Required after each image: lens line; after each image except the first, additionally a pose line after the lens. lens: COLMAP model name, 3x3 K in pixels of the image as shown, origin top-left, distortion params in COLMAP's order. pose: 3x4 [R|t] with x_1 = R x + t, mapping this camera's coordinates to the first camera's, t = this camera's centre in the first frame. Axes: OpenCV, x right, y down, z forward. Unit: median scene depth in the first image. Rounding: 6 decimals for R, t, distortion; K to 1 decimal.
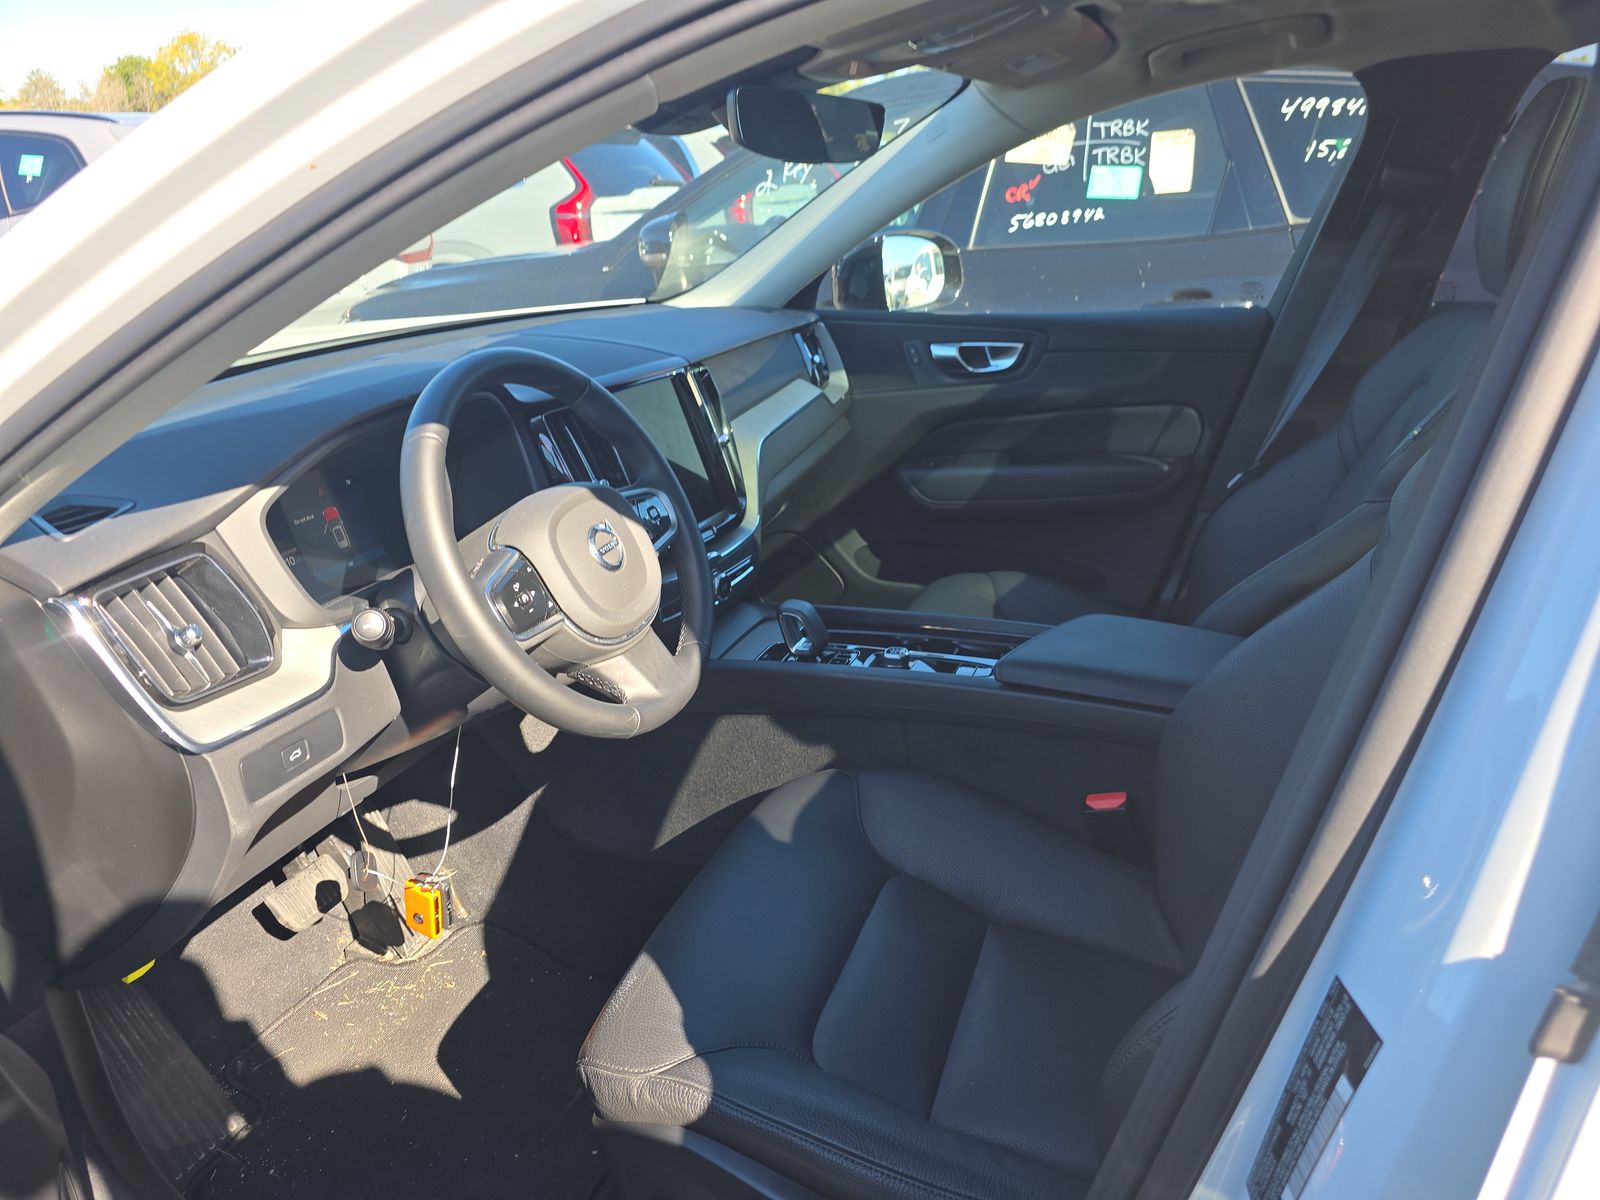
lens RADIAL K [[1100.7, 0, 794.3], [0, 1100.7, 610.2], [0, 0, 1]] dist [0.044213, -0.039026]
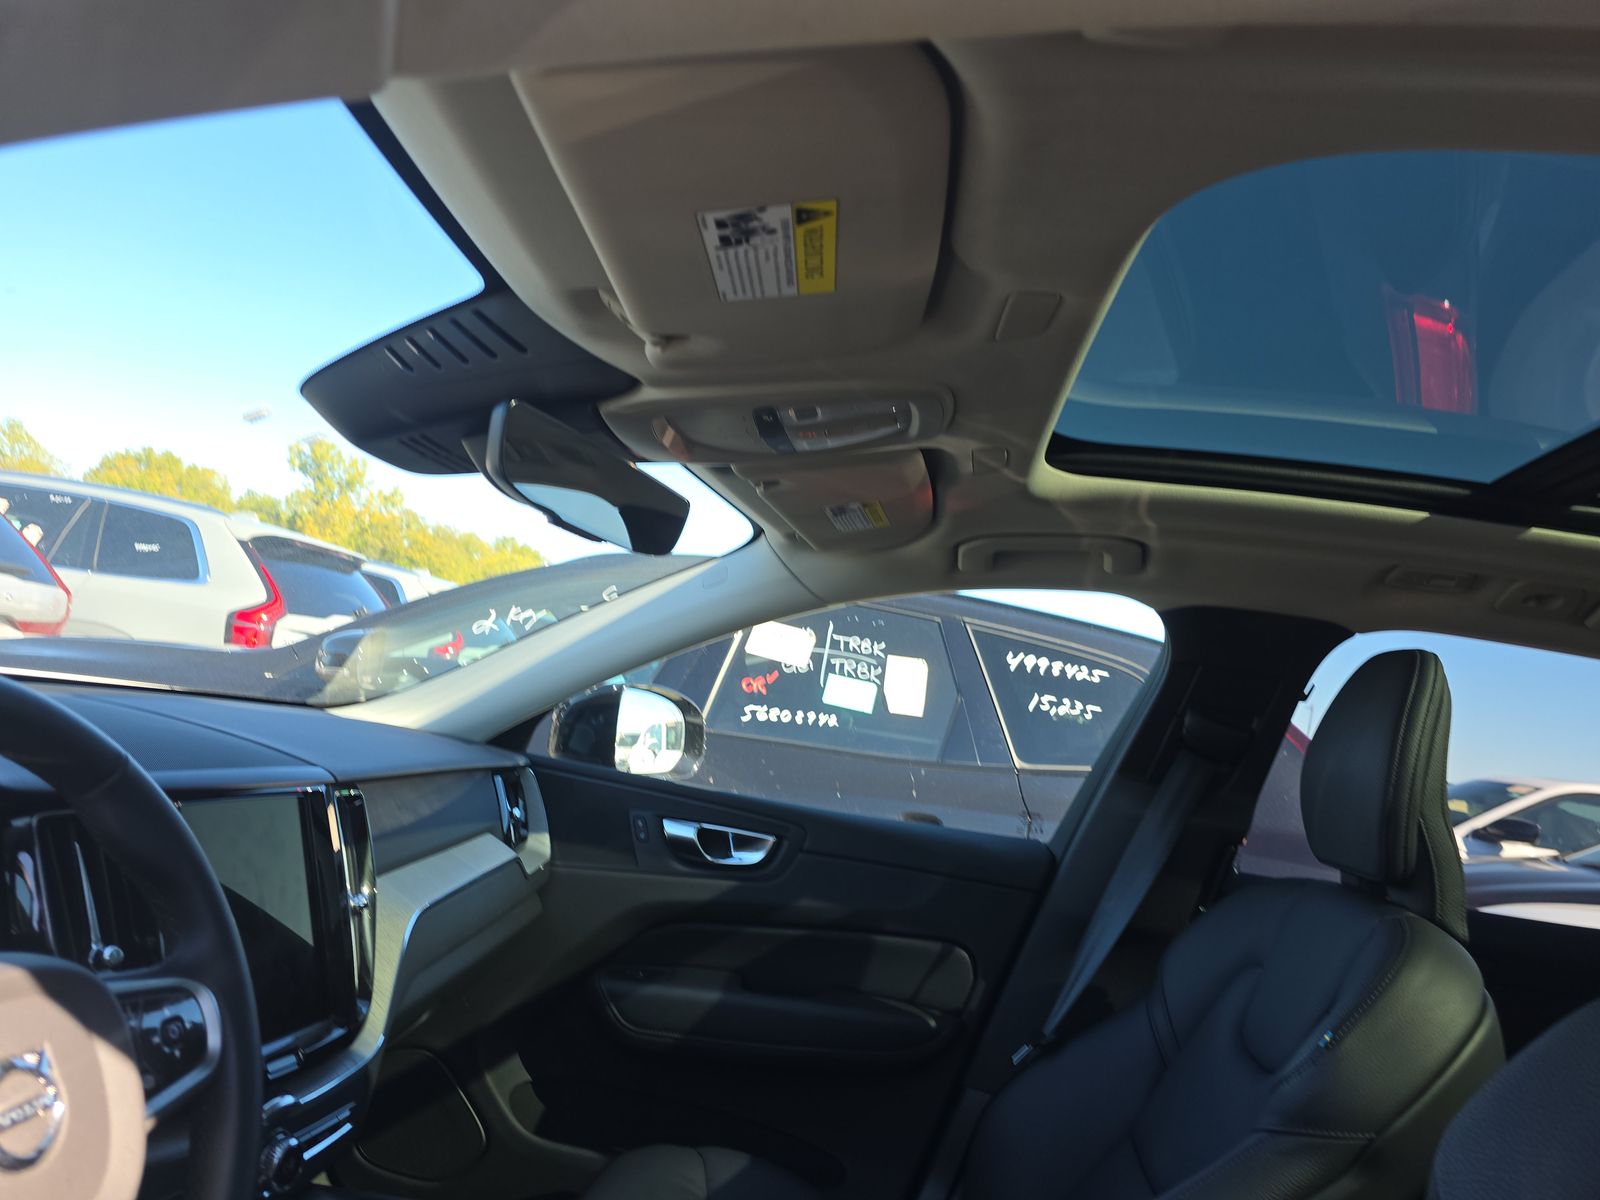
lens RADIAL K [[1100.7, 0, 789.0], [0, 1100.7, 600.1], [0, 0, 1]] dist [0.044213, -0.039026]
pose [[0.948049, 0.216058, 0.233499, -0.011331], [-0.094465, 0.892078, -0.441897, -0.037927], [-0.303775, 0.396883, 0.866144, 0.219289]]
